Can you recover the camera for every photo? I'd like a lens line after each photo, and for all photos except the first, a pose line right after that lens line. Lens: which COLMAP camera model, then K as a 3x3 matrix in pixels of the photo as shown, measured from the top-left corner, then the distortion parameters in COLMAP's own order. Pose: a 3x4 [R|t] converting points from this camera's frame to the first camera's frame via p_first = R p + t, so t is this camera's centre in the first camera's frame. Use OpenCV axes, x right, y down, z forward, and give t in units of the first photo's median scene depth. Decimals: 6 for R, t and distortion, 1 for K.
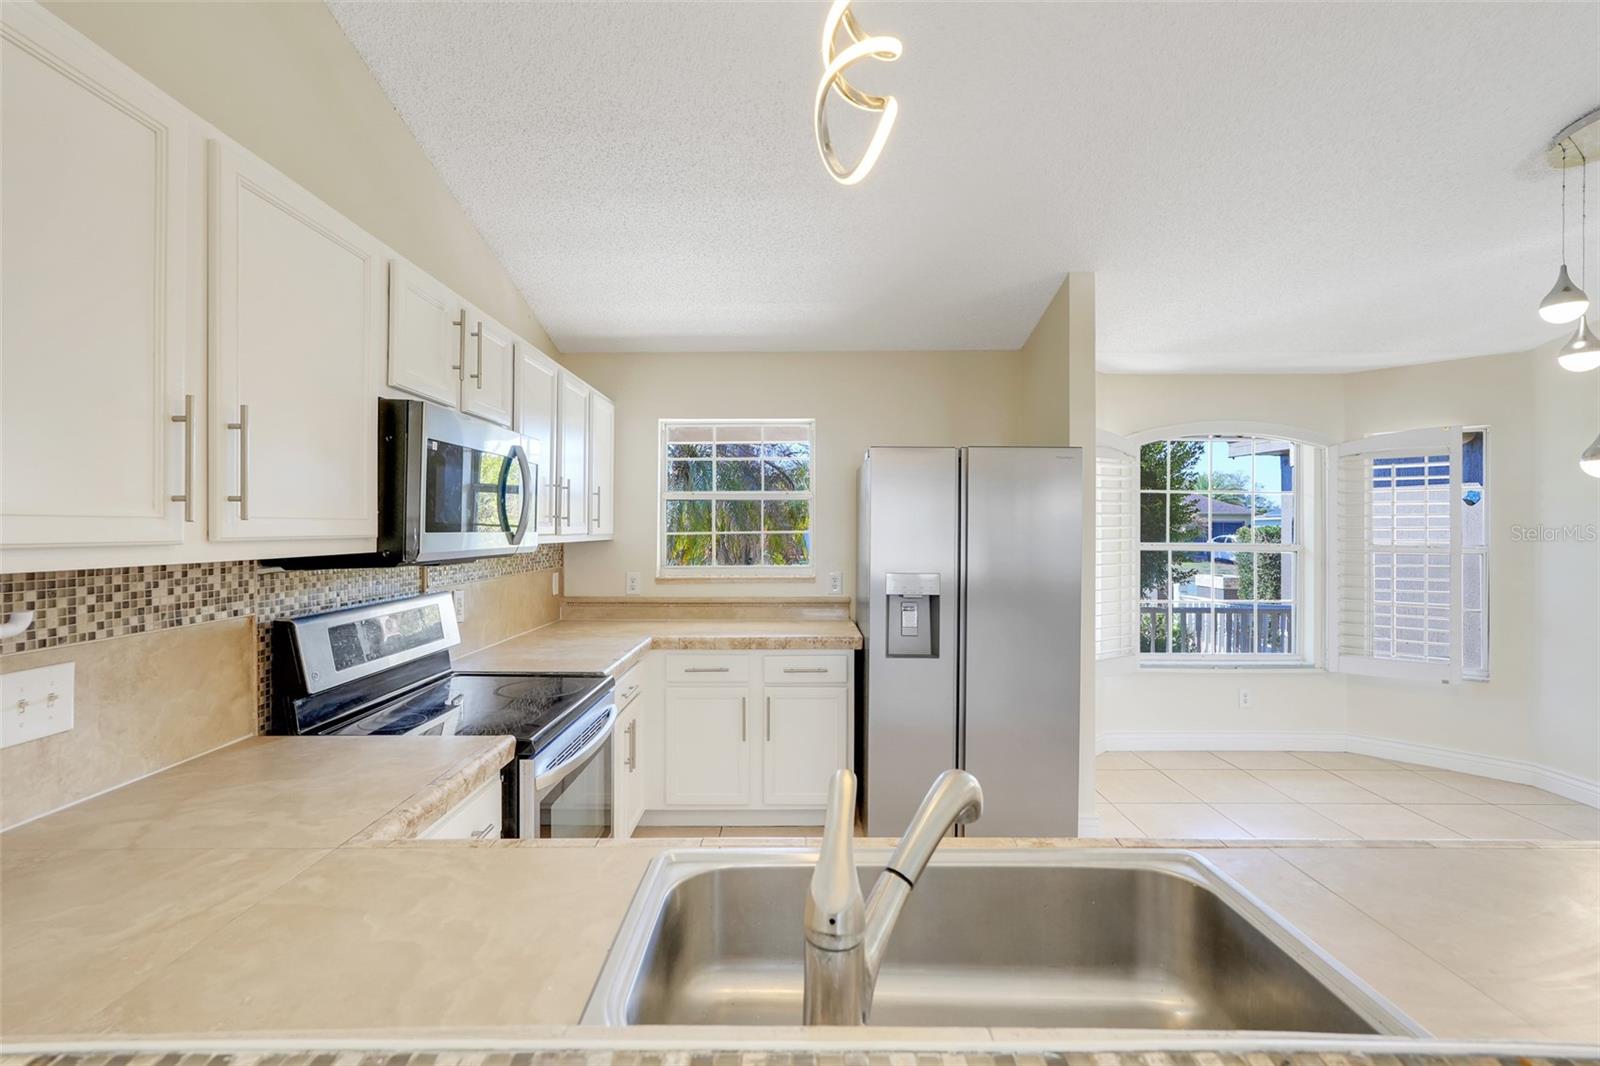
lens RADIAL K [[706.1, 0, 803.5], [0, 706.1, 531.5], [0, 0, 1]] dist [-0.014053, 0.006929]
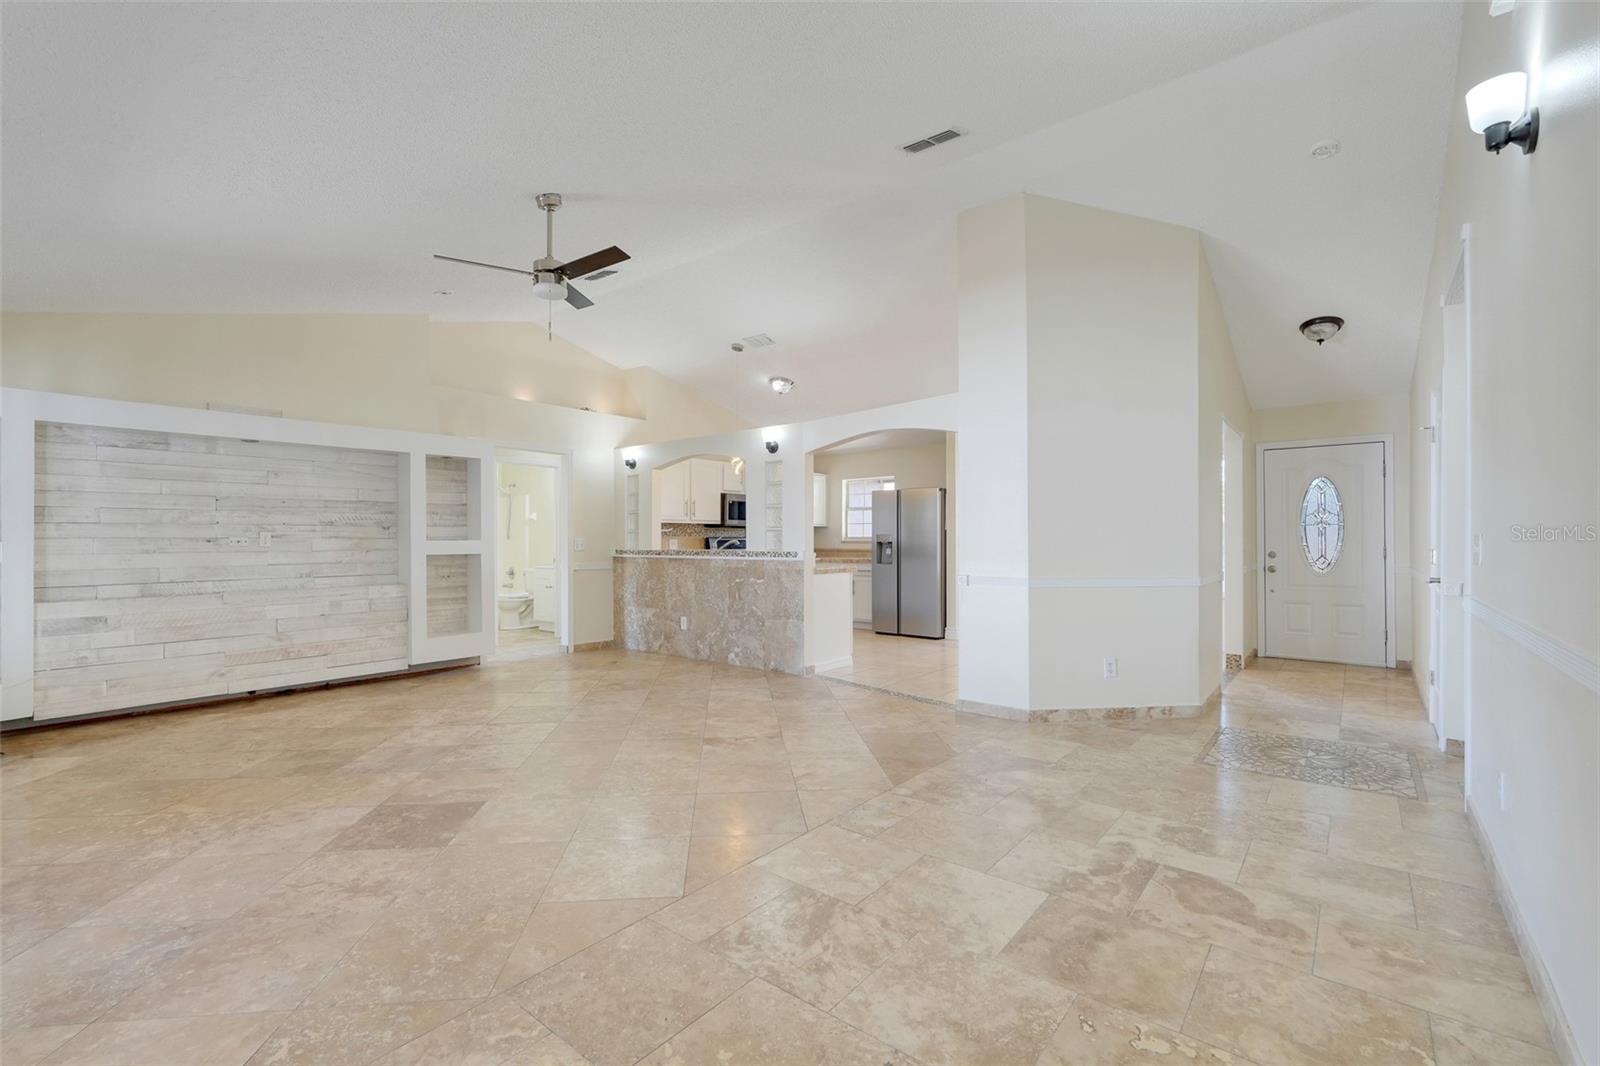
lens RADIAL K [[706.1, 0, 798.6], [0, 706.1, 533.7], [0, 0, 1]] dist [-0.014053, 0.006929]
pose [[0.773844, -0.010767, -0.633285, 1.597994], [0.001820, 0.999889, -0.014775, 0.093322], [0.633374, 0.010281, 0.773778, -1.348213]]
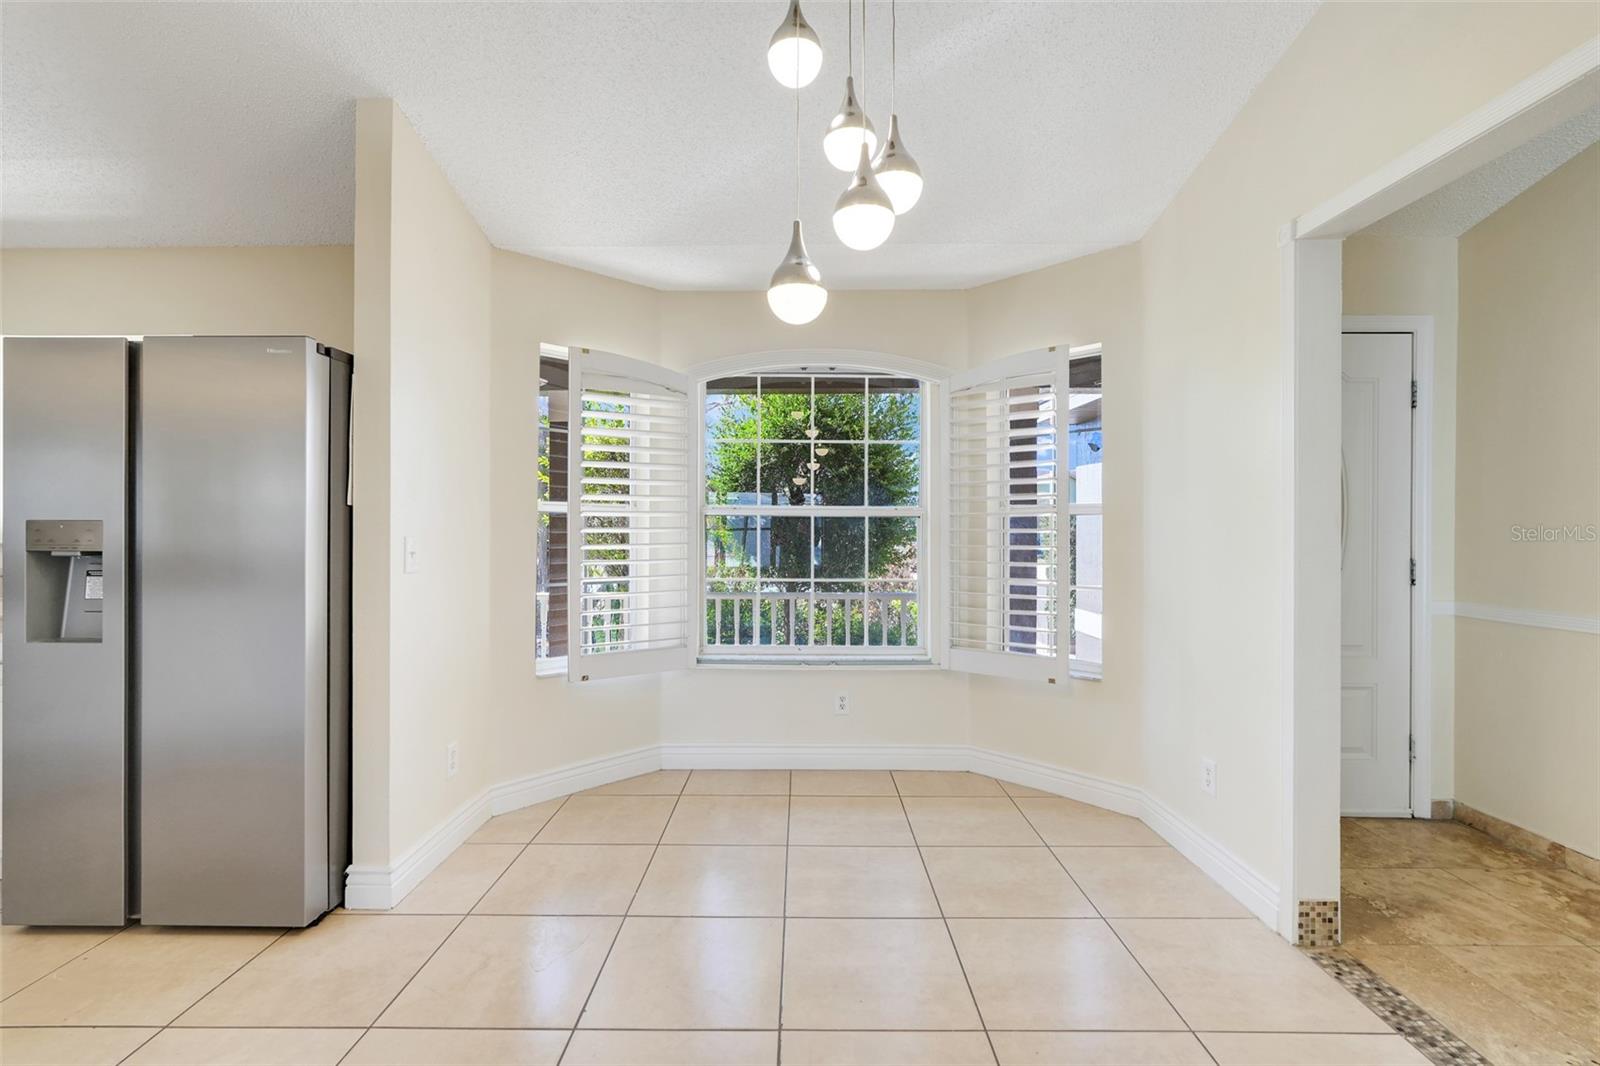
lens RADIAL K [[706.1, 0, 793.3], [0, 706.1, 534.8], [0, 0, 1]] dist [-0.014053, 0.006929]
pose [[0.999967, -0.002707, -0.007618, 0.823660], [0.002683, 0.999992, -0.003111, 0.073941], [0.007627, 0.003091, 0.999966, 0.300288]]
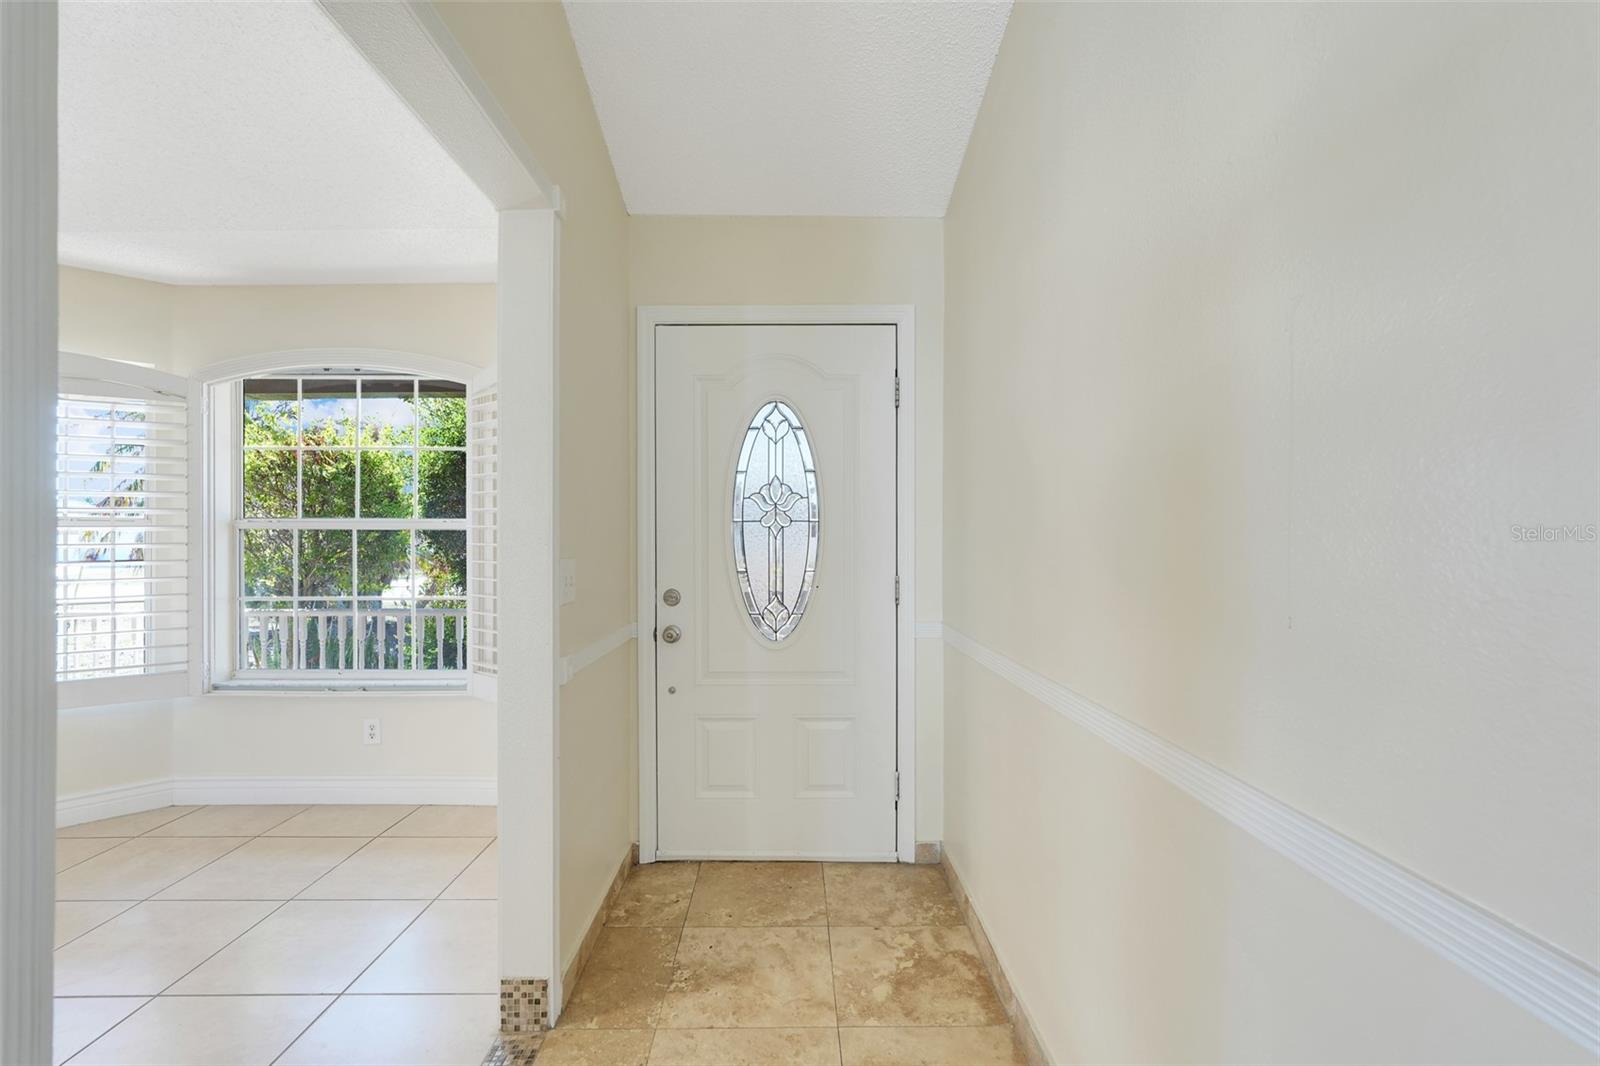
lens RADIAL K [[706.1, 0, 799.9], [0, 706.1, 537.1], [0, 0, 1]] dist [-0.014053, 0.006929]
pose [[0.999962, -0.003702, 0.007920, 1.503027], [0.003783, 0.999941, -0.010224, 0.066089], [-0.007881, 0.010254, 0.999916, 0.386083]]
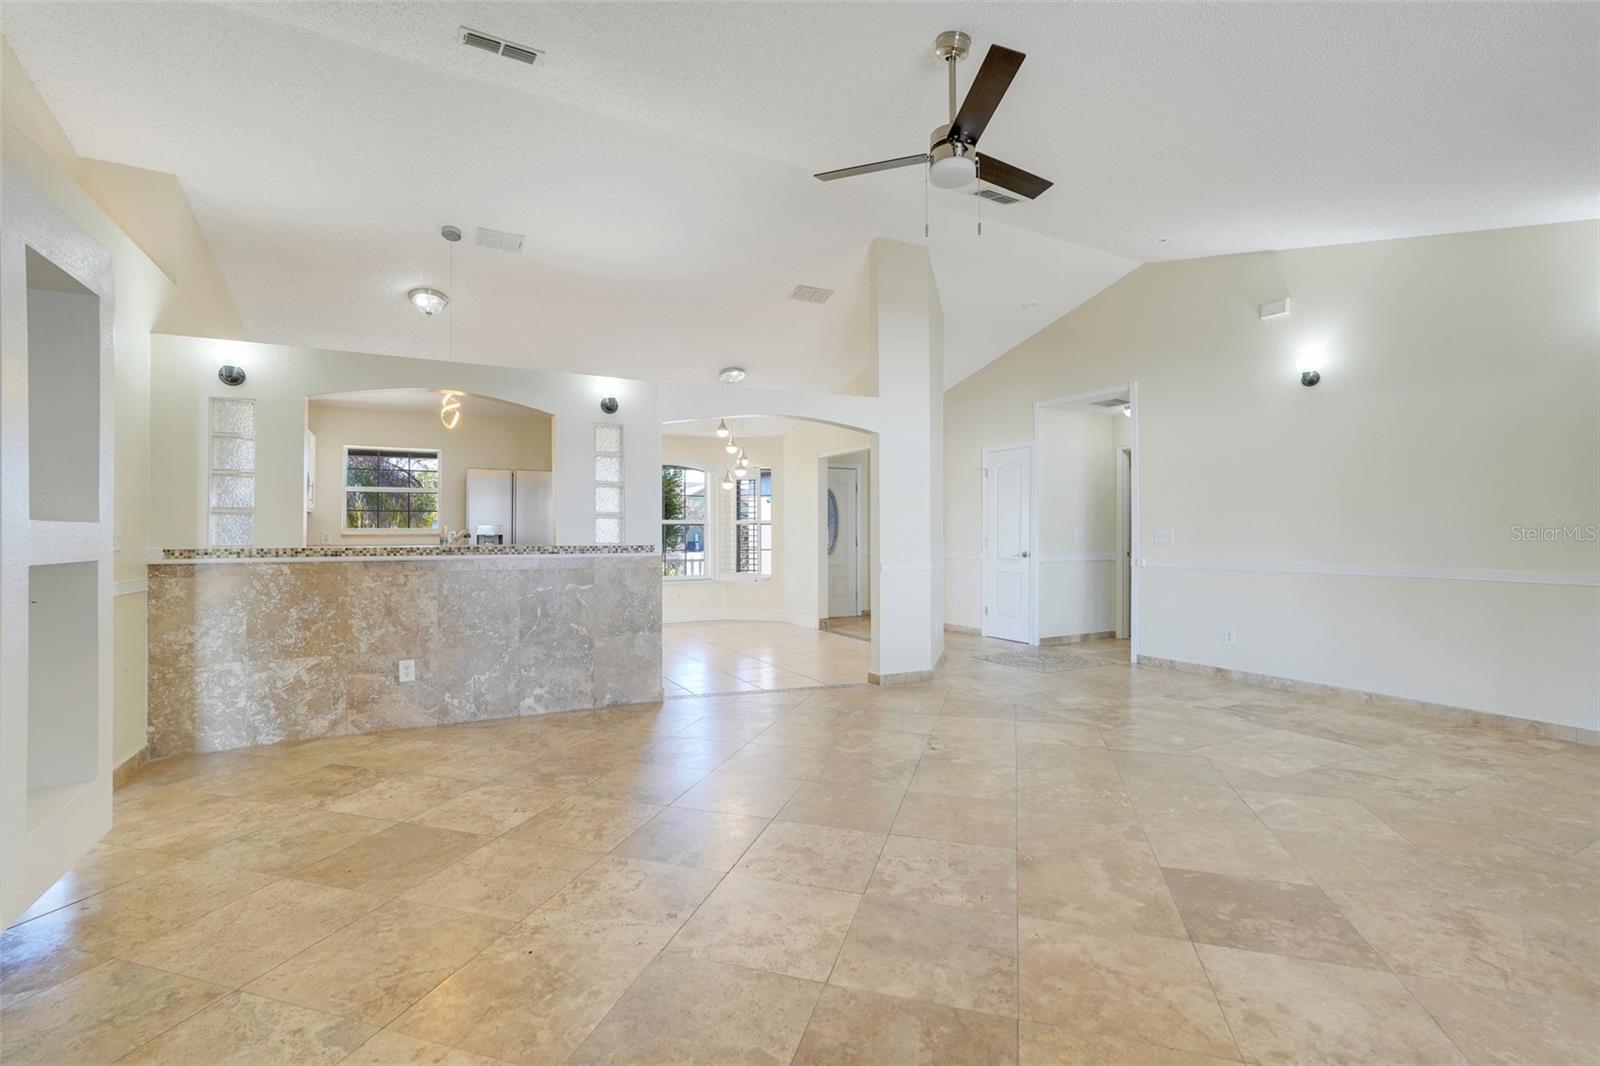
lens RADIAL K [[706.1, 0, 796.9], [0, 706.1, 529.3], [0, 0, 1]] dist [-0.014053, 0.006929]
pose [[0.883061, -0.000043, 0.469258, -0.029404], [0.006555, 0.999904, -0.012244, 0.100372], [-0.469212, 0.013888, 0.882976, -1.342776]]
